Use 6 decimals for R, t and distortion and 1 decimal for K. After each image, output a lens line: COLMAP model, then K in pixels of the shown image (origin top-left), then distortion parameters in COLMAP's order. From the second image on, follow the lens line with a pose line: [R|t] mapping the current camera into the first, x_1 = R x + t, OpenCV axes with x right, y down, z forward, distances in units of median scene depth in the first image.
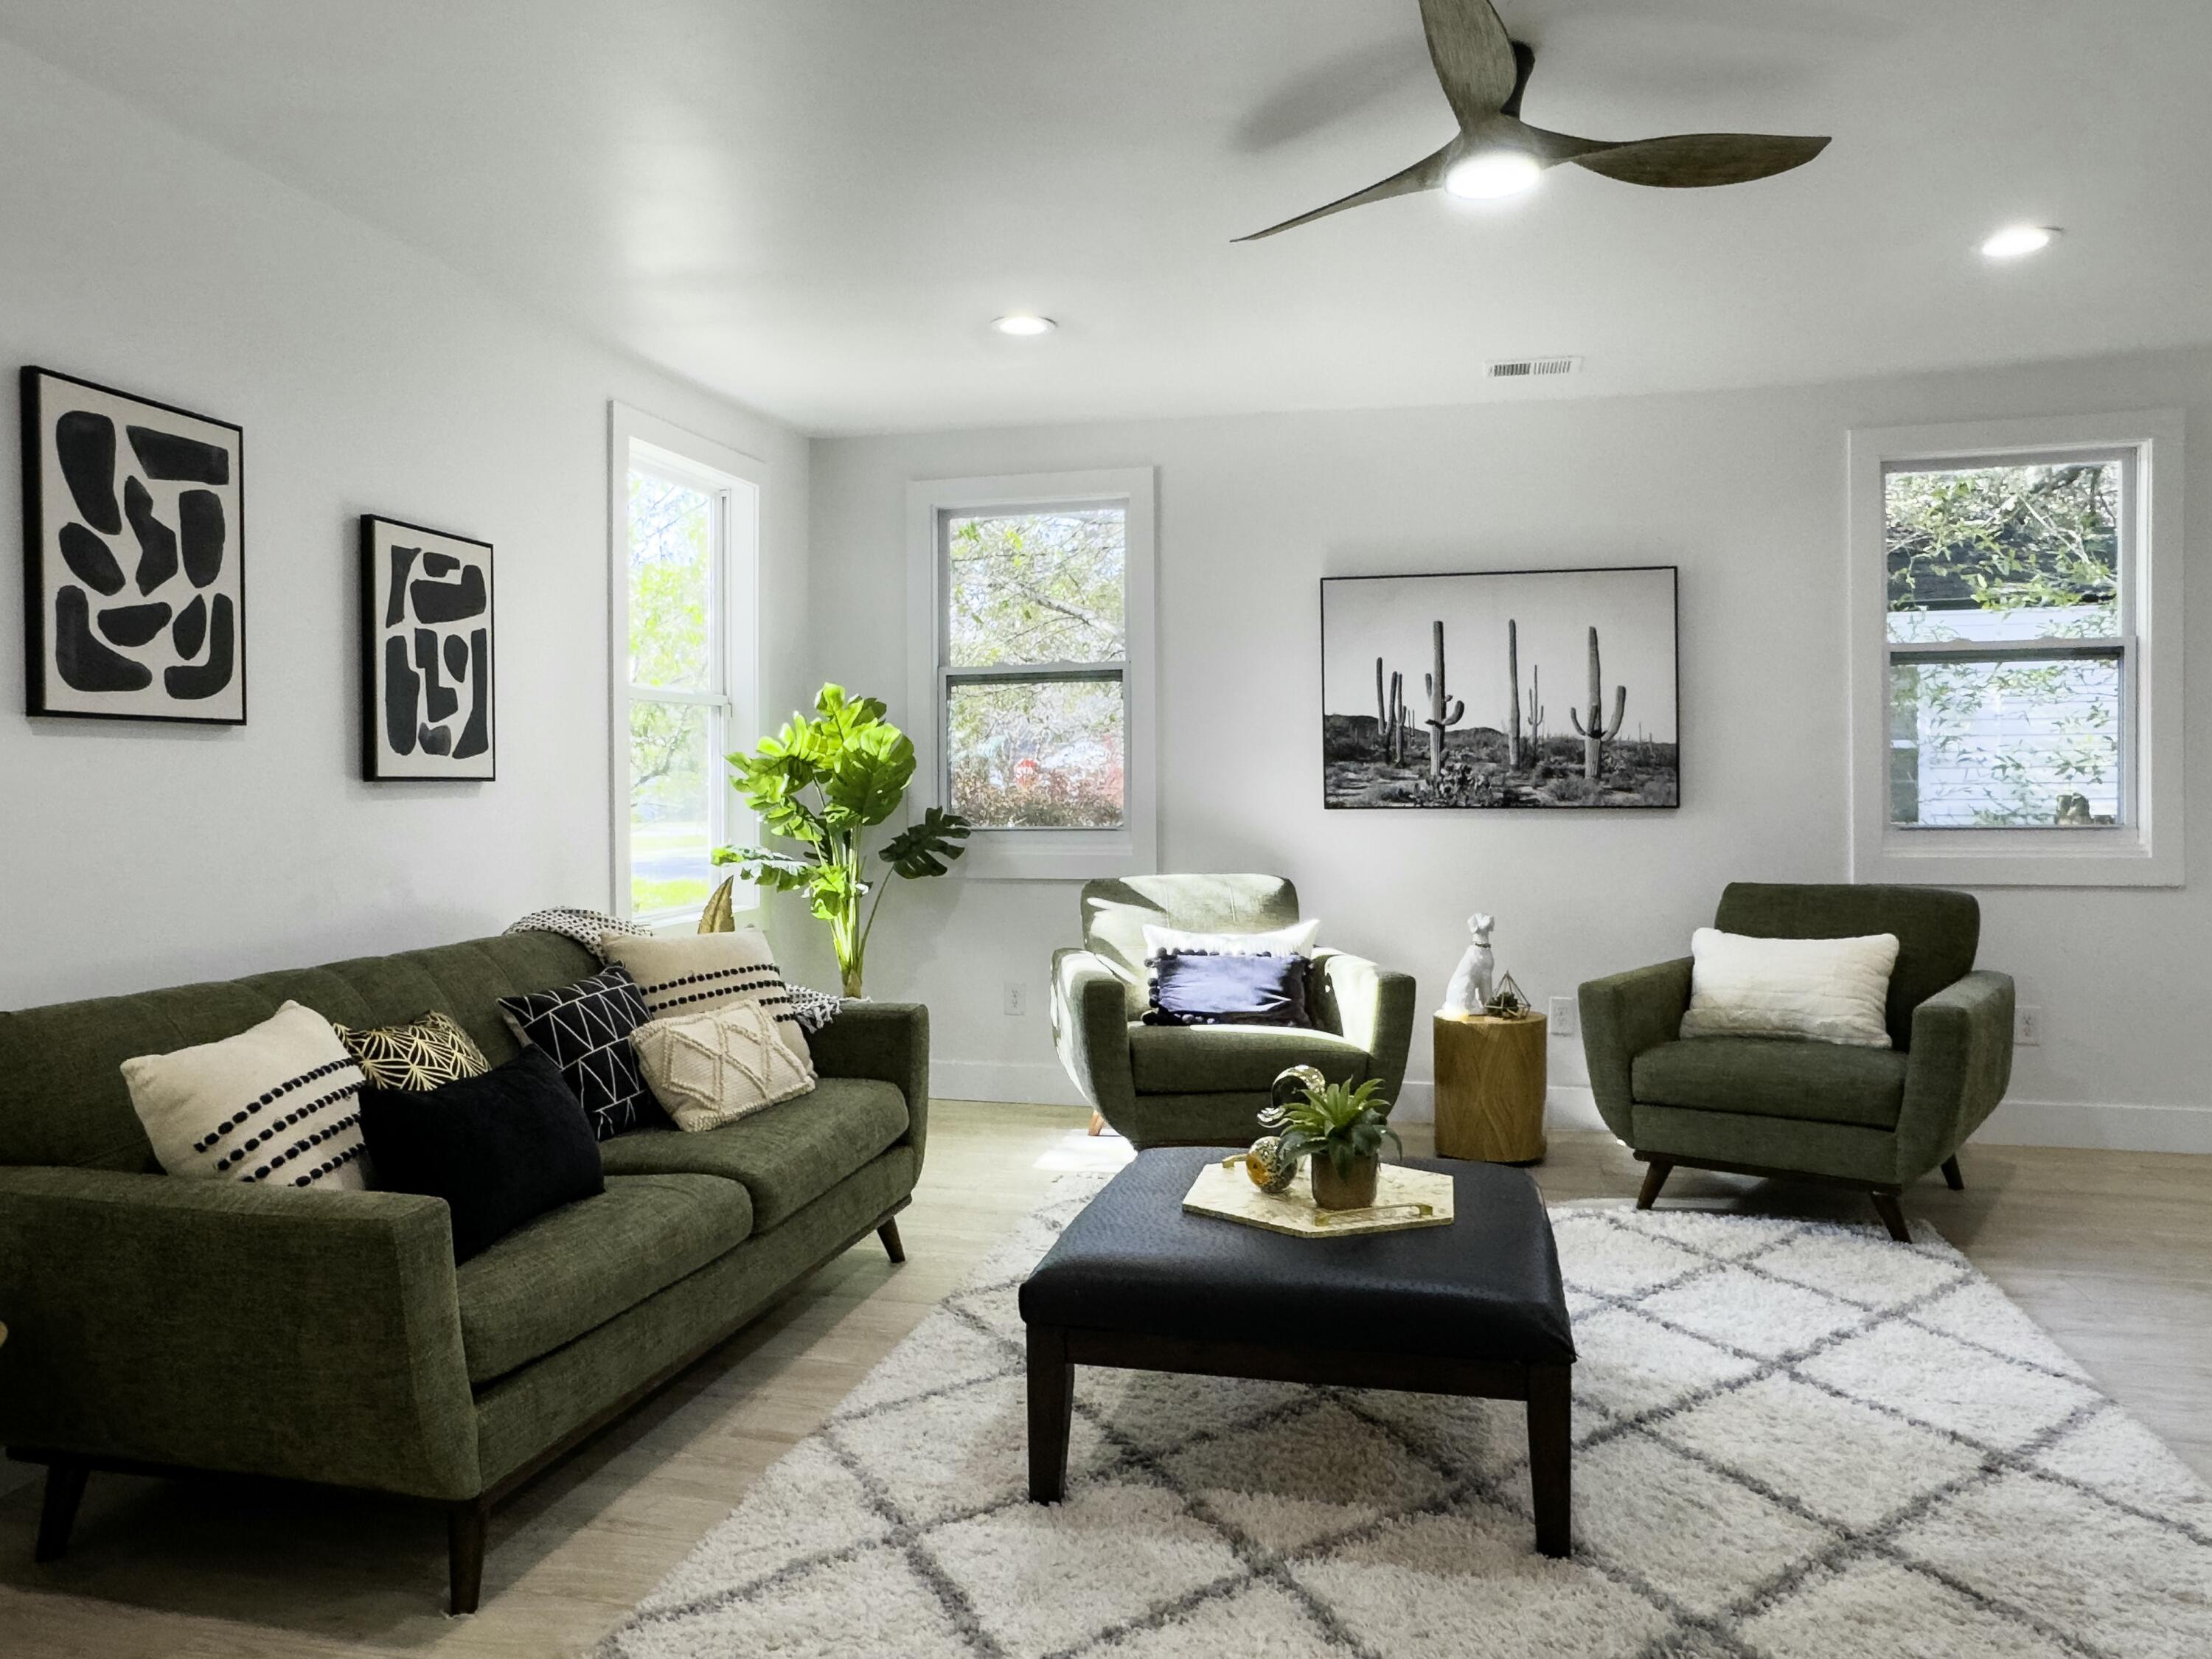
lens RADIAL K [[1559.0, 0, 1106.0], [0, 1559.0, 829.5], [0, 0, 1]] dist [-0.127391, 0.151793]
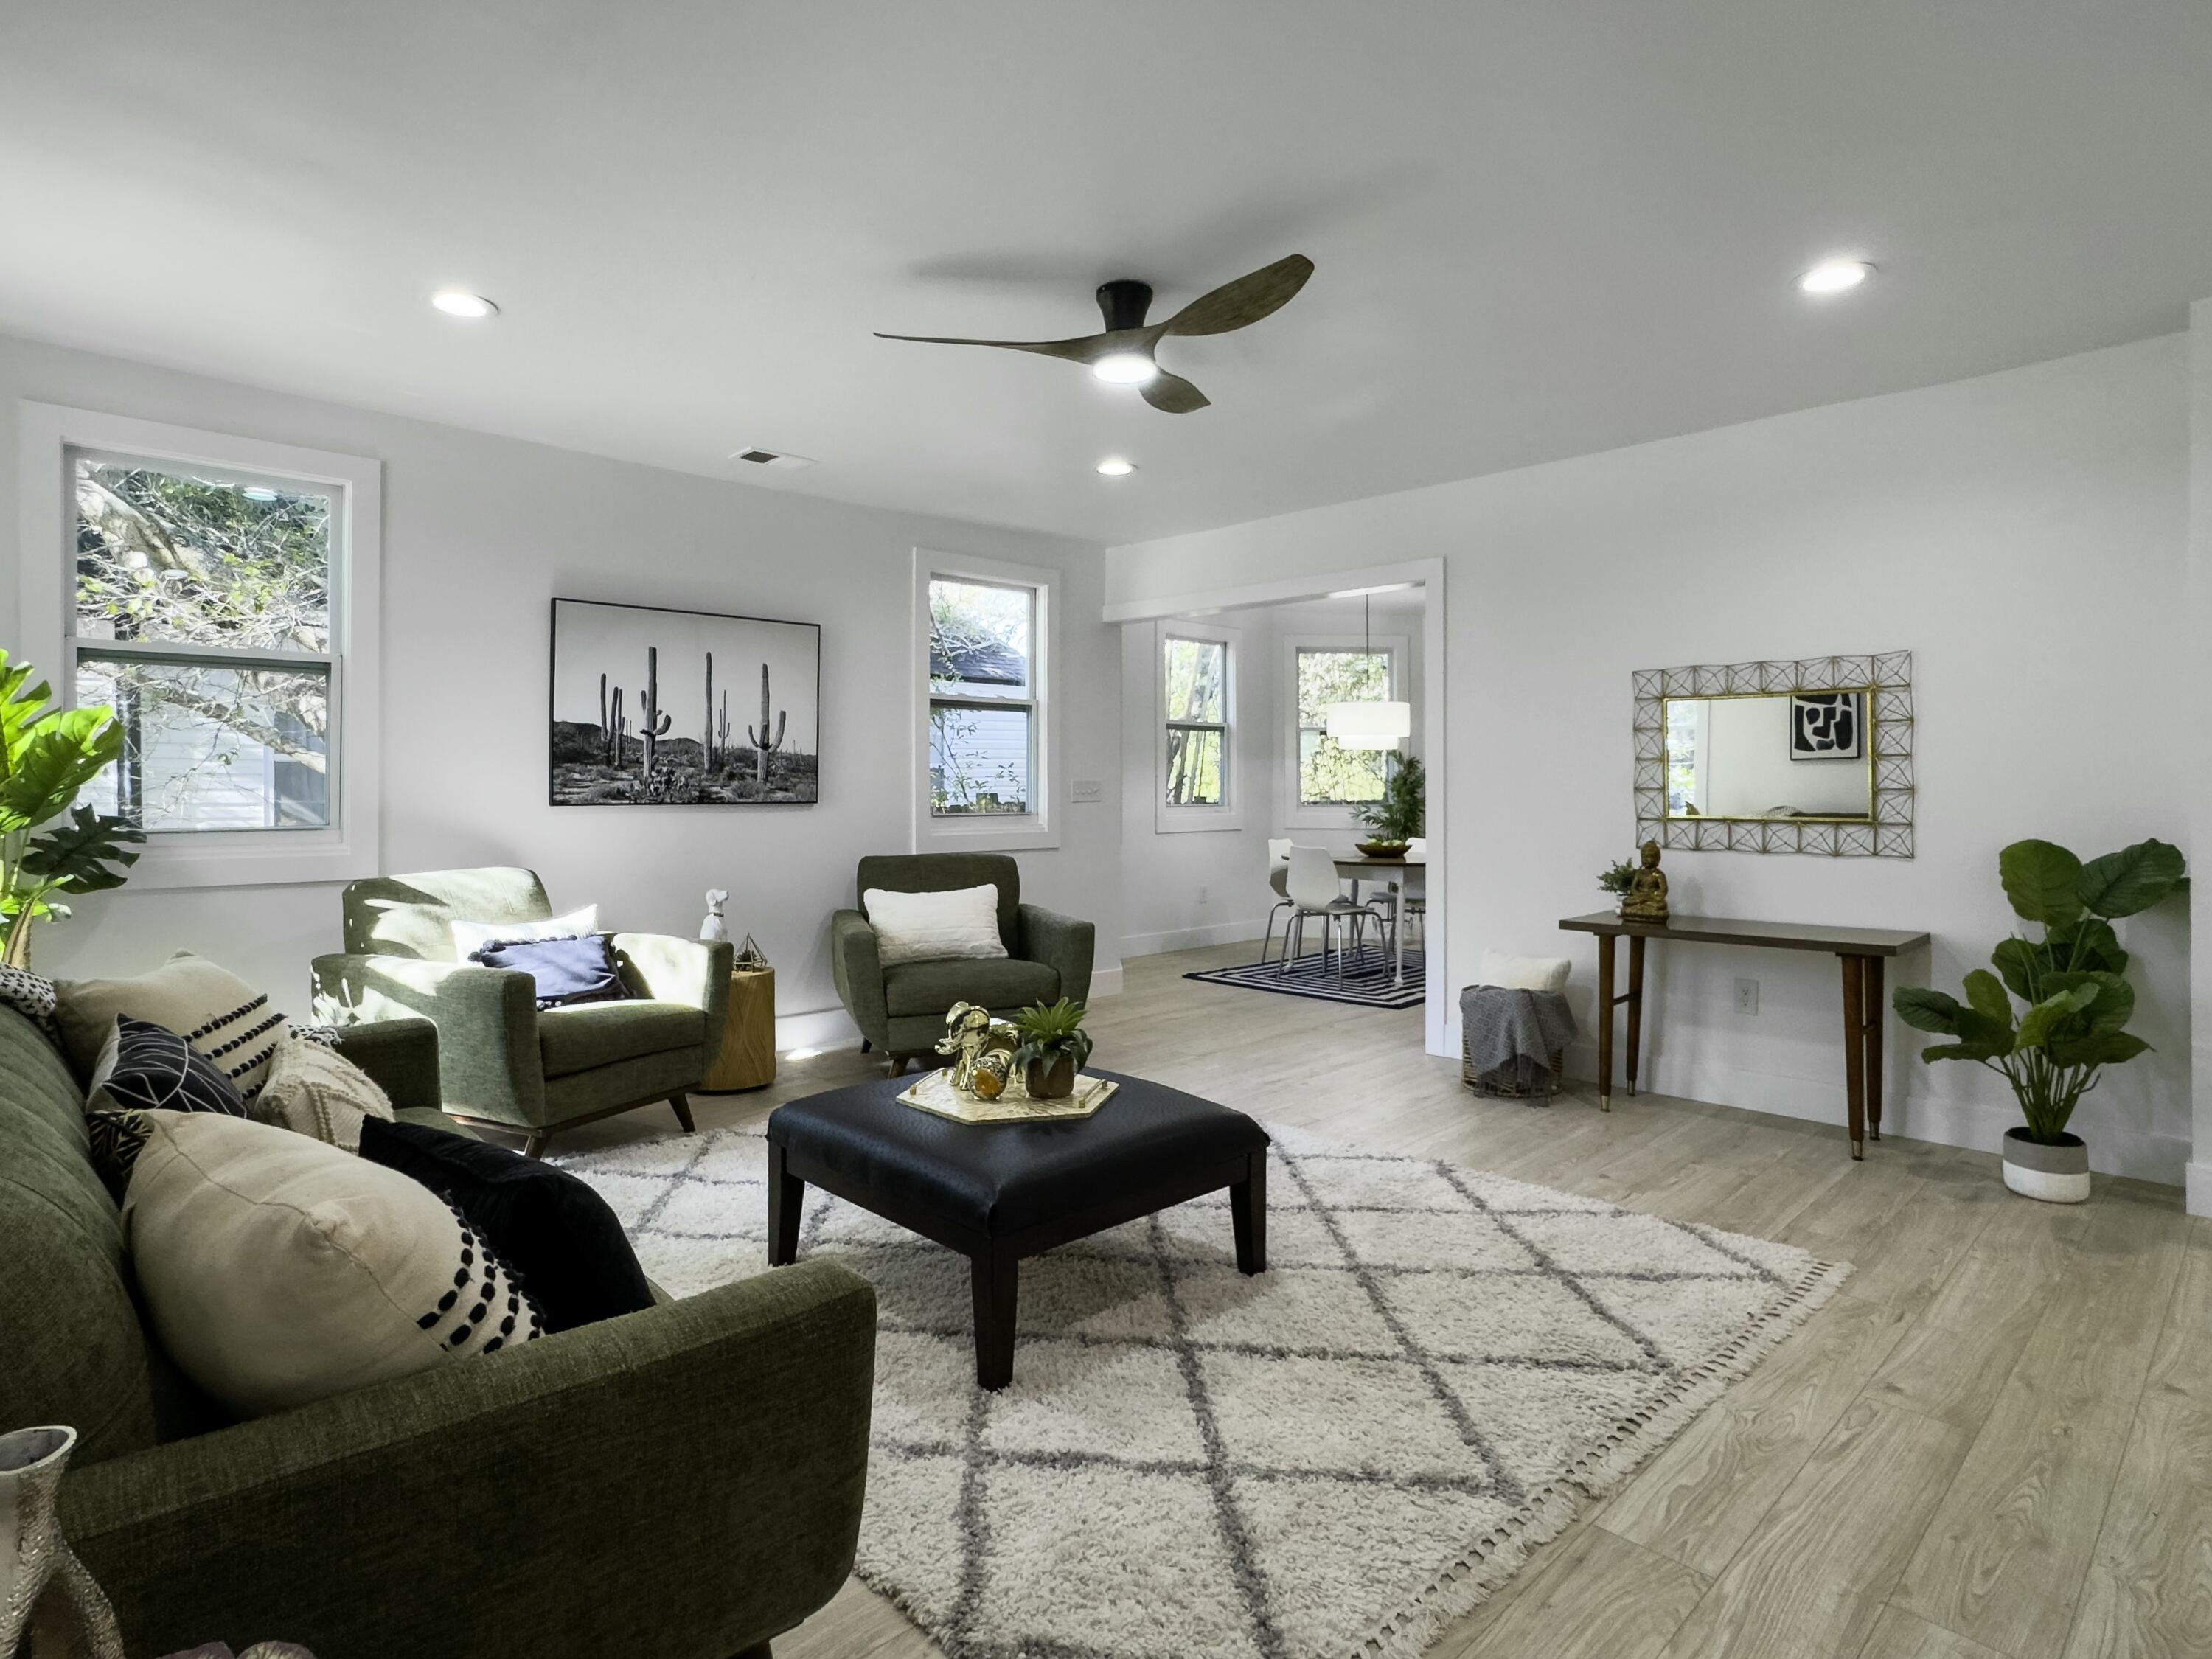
lens RADIAL K [[1223.7, 0, 1106.3], [0, 1223.7, 796.6], [0, 0, 1]] dist [-0.071386, 0.069834]
pose [[0.519129, 0.001513, 0.854695, -0.569263], [0.020547, 0.999687, -0.014249, 0.000847], [-0.854449, 0.024958, 0.518935, 0.313500]]
